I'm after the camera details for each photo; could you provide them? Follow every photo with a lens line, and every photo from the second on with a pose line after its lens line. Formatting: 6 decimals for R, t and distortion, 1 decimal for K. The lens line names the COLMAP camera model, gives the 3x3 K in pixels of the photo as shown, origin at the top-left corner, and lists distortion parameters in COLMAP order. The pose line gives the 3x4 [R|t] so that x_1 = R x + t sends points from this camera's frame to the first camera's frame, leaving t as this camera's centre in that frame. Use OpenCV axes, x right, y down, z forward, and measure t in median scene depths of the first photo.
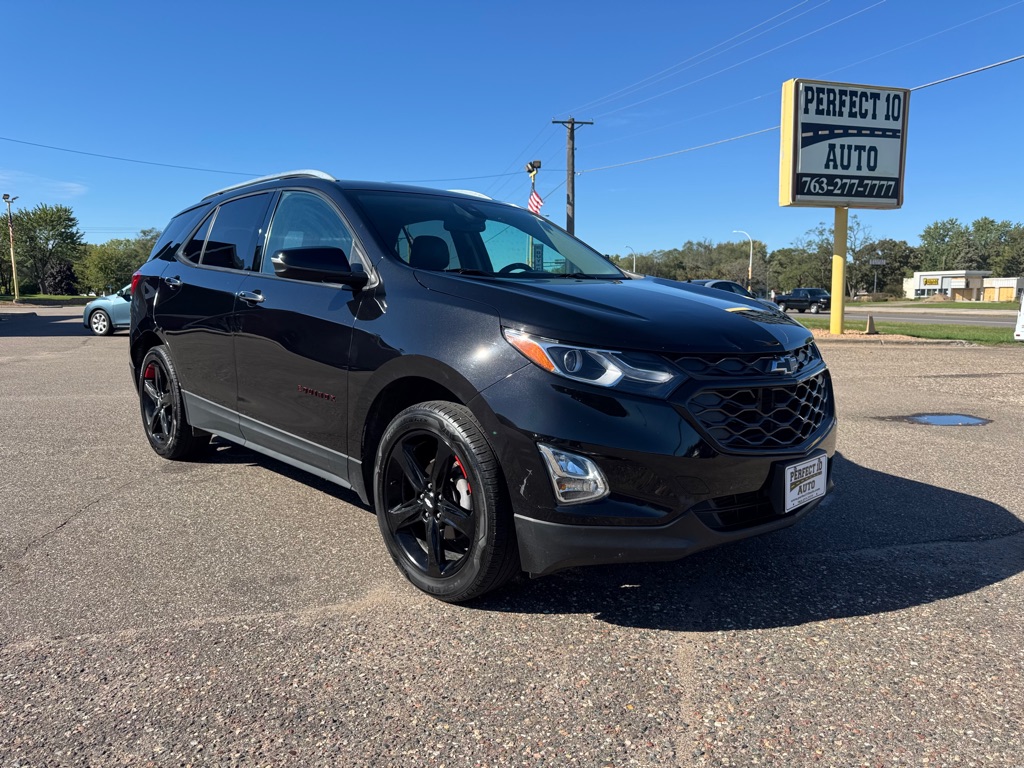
lens RADIAL K [[738.7, 0, 509.4], [0, 738.7, 385.1], [0, 0, 1]] dist [0.013321, -0.022893]
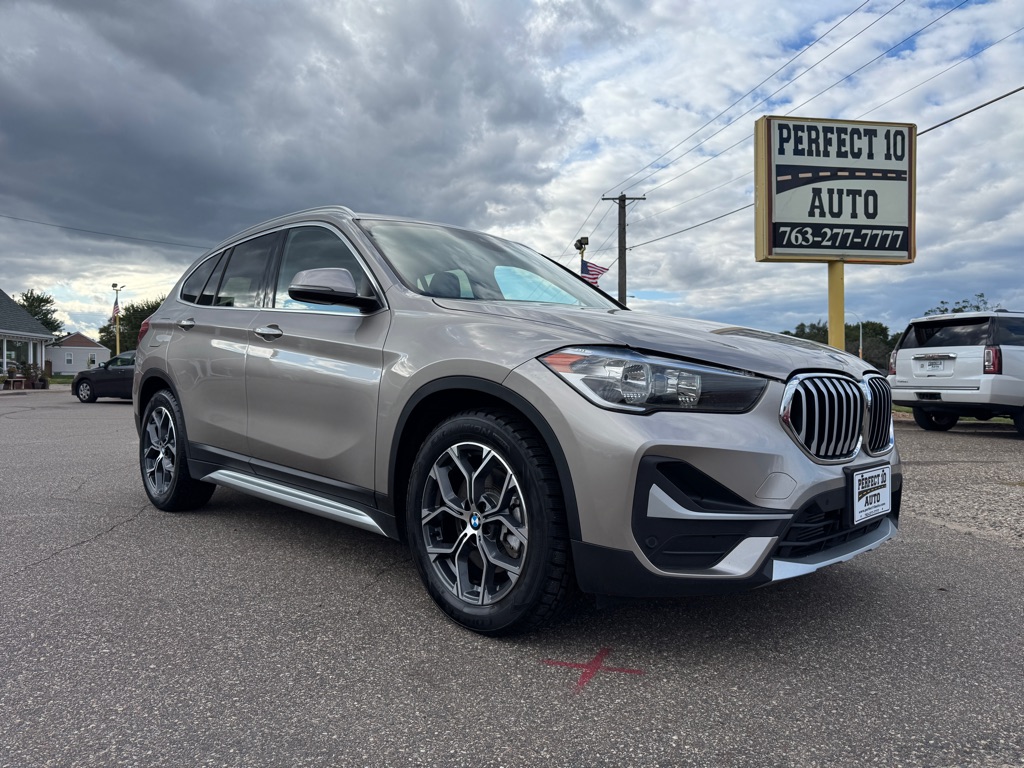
lens RADIAL K [[737.0, 0, 513.6], [0, 737.0, 394.5], [0, 0, 1]] dist [-0.012376, -0.005781]
pose [[0.988988, 0.005860, -0.147877, 0.215942], [-0.020925, 0.994715, -0.100524, 0.001688], [0.146506, 0.102511, 0.983884, 0.142738]]
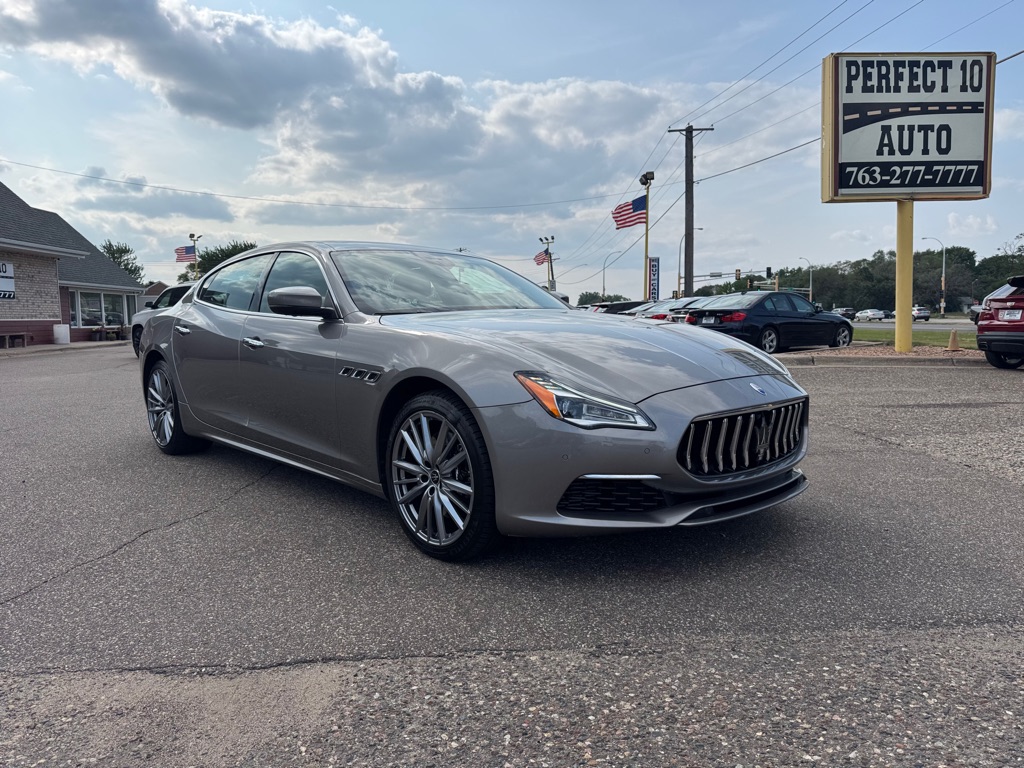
lens RADIAL K [[739.4, 0, 510.4], [0, 739.4, 386.3], [0, 0, 1]] dist [0.004684, -0.012194]
pose [[0.970937, 0.003576, -0.239308, 0.222169], [-0.009716, 0.999653, -0.024483, -0.005730], [0.239137, 0.026097, 0.970635, 0.091789]]
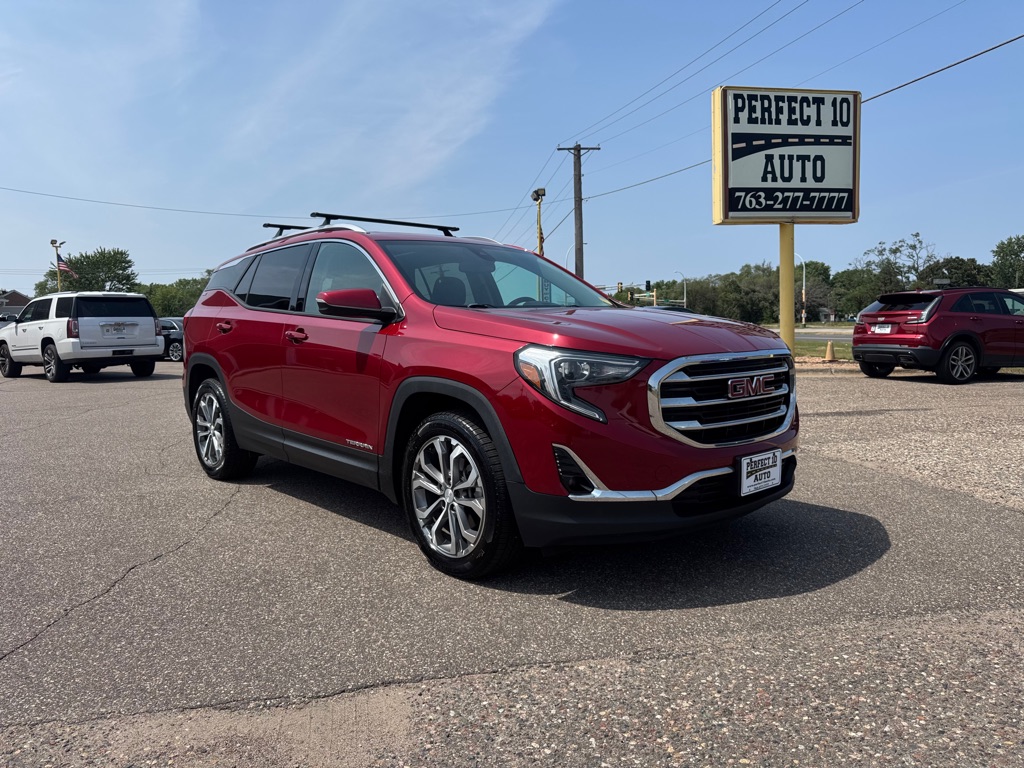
lens RADIAL K [[740.1, 0, 509.5], [0, 740.1, 383.3], [0, 0, 1]] dist [0.007927, -0.017170]
pose [[0.995850, -0.015147, -0.089746, 0.193458], [0.011394, 0.999045, -0.042182, -0.009838], [0.090299, 0.040985, 0.995071, 0.075066]]
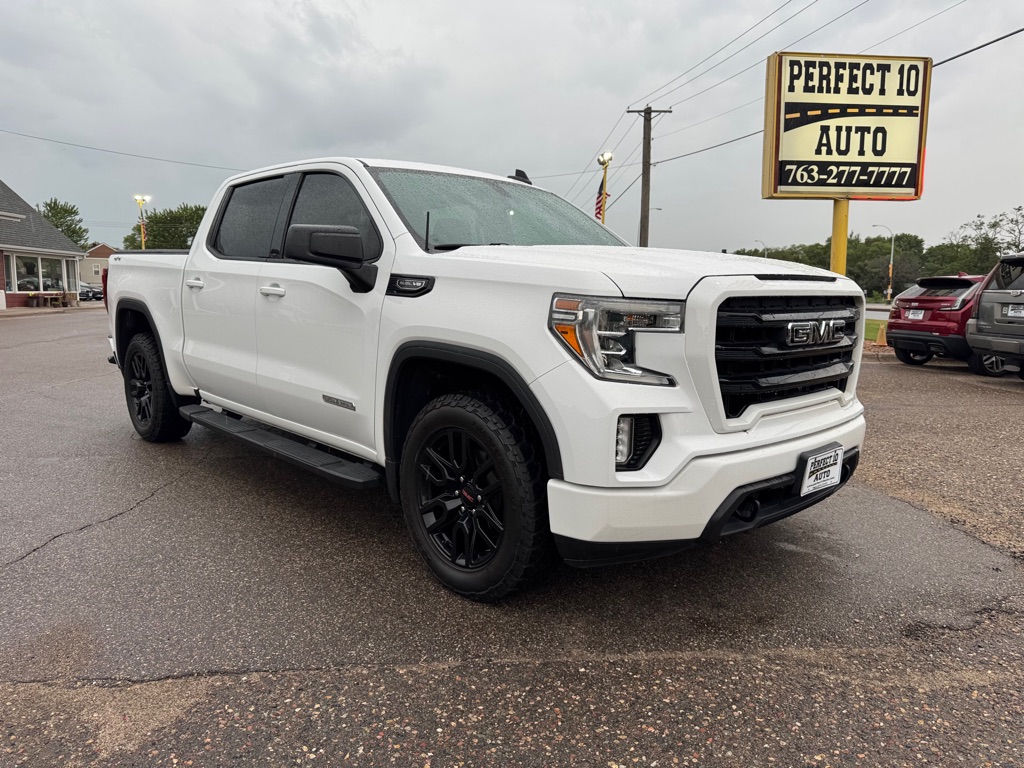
lens RADIAL K [[741.8, 0, 513.3], [0, 741.8, 388.0], [0, 0, 1]] dist [-0.000605, -0.005349]
pose [[0.983229, 0.033523, -0.179270, 0.241409], [-0.031754, 0.999415, 0.012732, -0.019504], [0.179592, -0.006826, 0.983718, 0.082066]]
